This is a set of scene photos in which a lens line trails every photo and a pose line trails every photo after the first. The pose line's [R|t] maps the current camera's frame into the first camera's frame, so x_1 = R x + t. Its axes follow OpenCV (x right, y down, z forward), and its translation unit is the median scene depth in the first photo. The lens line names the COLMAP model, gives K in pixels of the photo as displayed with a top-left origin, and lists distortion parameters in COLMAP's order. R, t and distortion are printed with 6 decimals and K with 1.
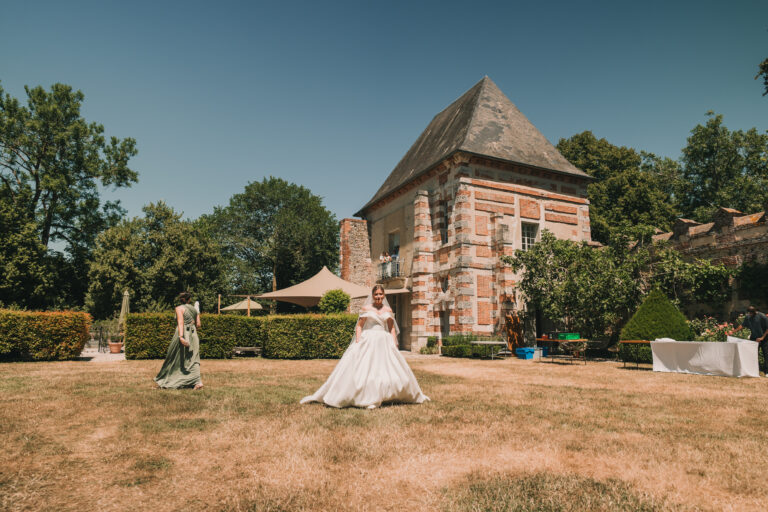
lens RADIAL K [[497.7, 0, 384.0], [0, 497.7, 256.0], [0, 0, 1]] dist [-0.061564, 0.068944]
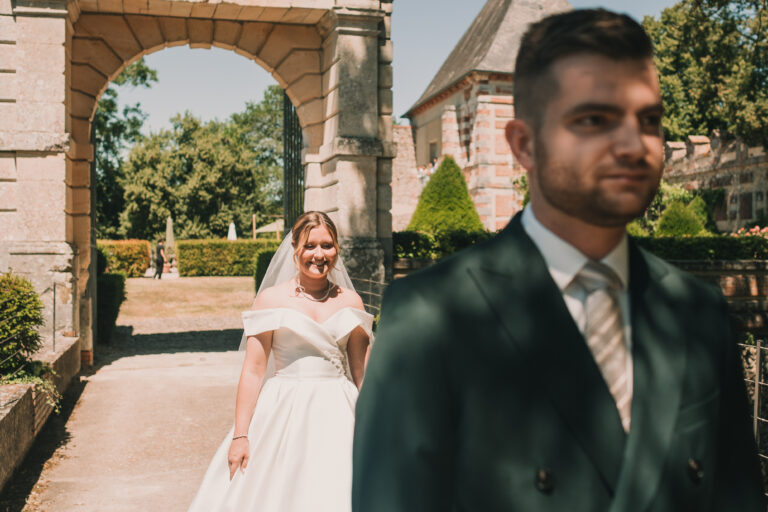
lens RADIAL K [[810.9, 0, 406.0], [0, 810.9, 234.9], [0, 0, 1]] dist [-0.036641, -0.004309]
pose [[0.988127, -0.013611, -0.153034, 0.198491], [0.034813, 0.989996, 0.136733, -0.086513], [0.149642, -0.140437, 0.978716, -0.502684]]
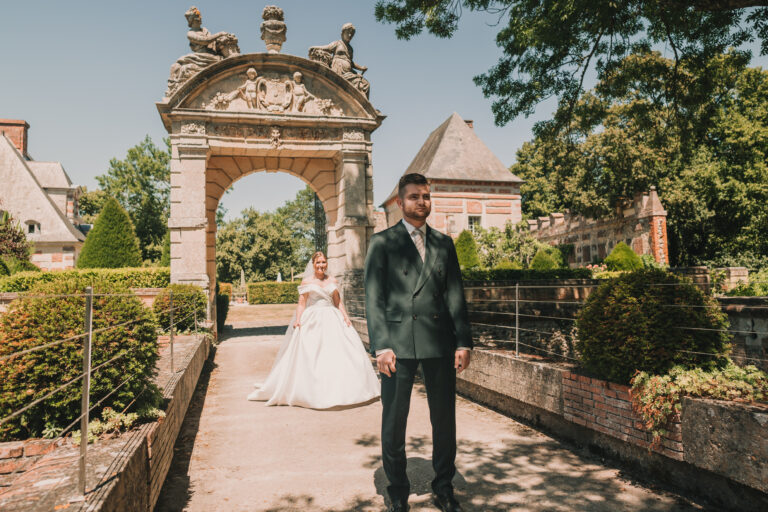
lens RADIAL K [[507.4, 0, 362.1], [0, 507.4, 247.9], [0, 0, 1]] dist [-0.065523, 0.072725]
pose [[0.980050, -0.048082, -0.192849, 0.207578], [0.062603, 0.995586, 0.069925, -0.084560], [0.188636, -0.080603, 0.978734, -0.555771]]
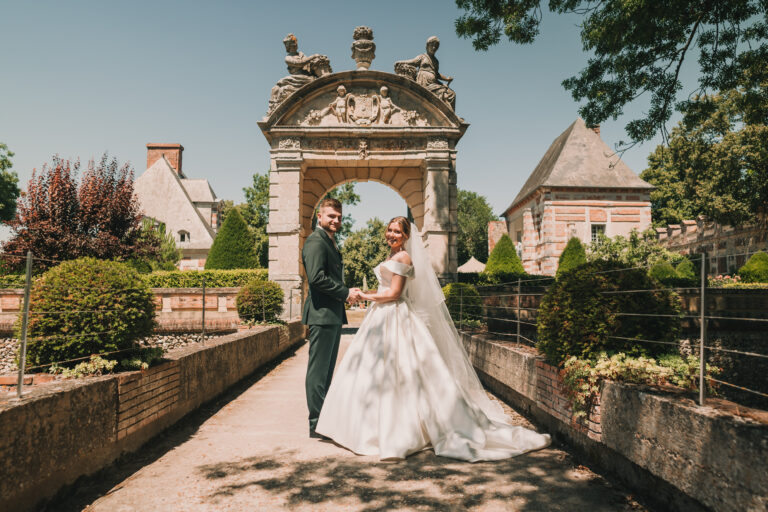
lens RADIAL K [[497.7, 0, 384.0], [0, 497.7, 256.0], [0, 0, 1]] dist [-0.061564, 0.068944]
pose [[0.916276, -0.042897, -0.398244, 0.242186], [0.069118, 0.996267, 0.051715, -0.078735], [0.394539, -0.074911, 0.915821, -0.555879]]
